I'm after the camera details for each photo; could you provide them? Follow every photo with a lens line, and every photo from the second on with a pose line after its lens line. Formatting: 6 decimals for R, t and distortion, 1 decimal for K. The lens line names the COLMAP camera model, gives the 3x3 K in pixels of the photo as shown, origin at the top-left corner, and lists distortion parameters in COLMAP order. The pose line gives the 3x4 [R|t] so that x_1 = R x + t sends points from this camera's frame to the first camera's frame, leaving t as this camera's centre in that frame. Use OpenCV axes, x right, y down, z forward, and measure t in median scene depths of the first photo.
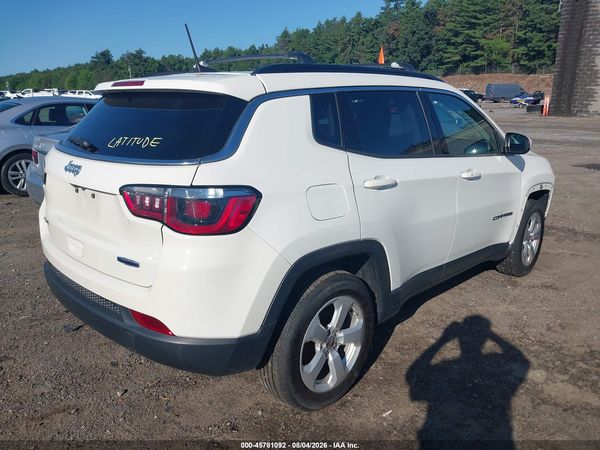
lens RADIAL K [[469.0, 0, 299.2], [0, 469.0, 227.2], [0, 0, 1]] dist [-0.006222, 0.010950]
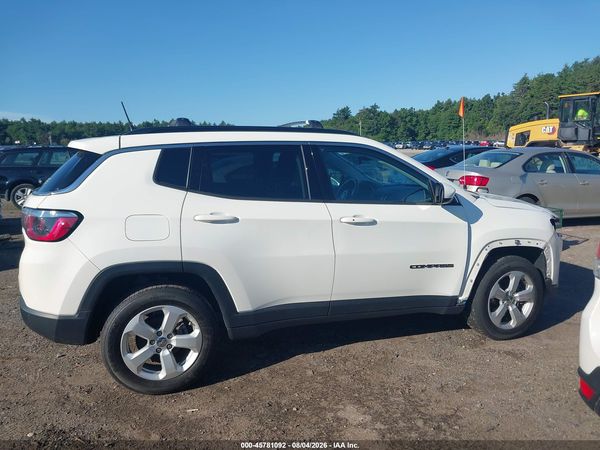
lens RADIAL K [[469.0, 0, 298.9], [0, 469.0, 222.2], [0, 0, 1]] dist [-0.006222, 0.010950]
pose [[0.893536, 0.056794, -0.445386, 0.950696], [-0.106646, 0.990425, -0.087659, 0.000407], [0.436143, 0.125825, 0.891037, 0.000829]]
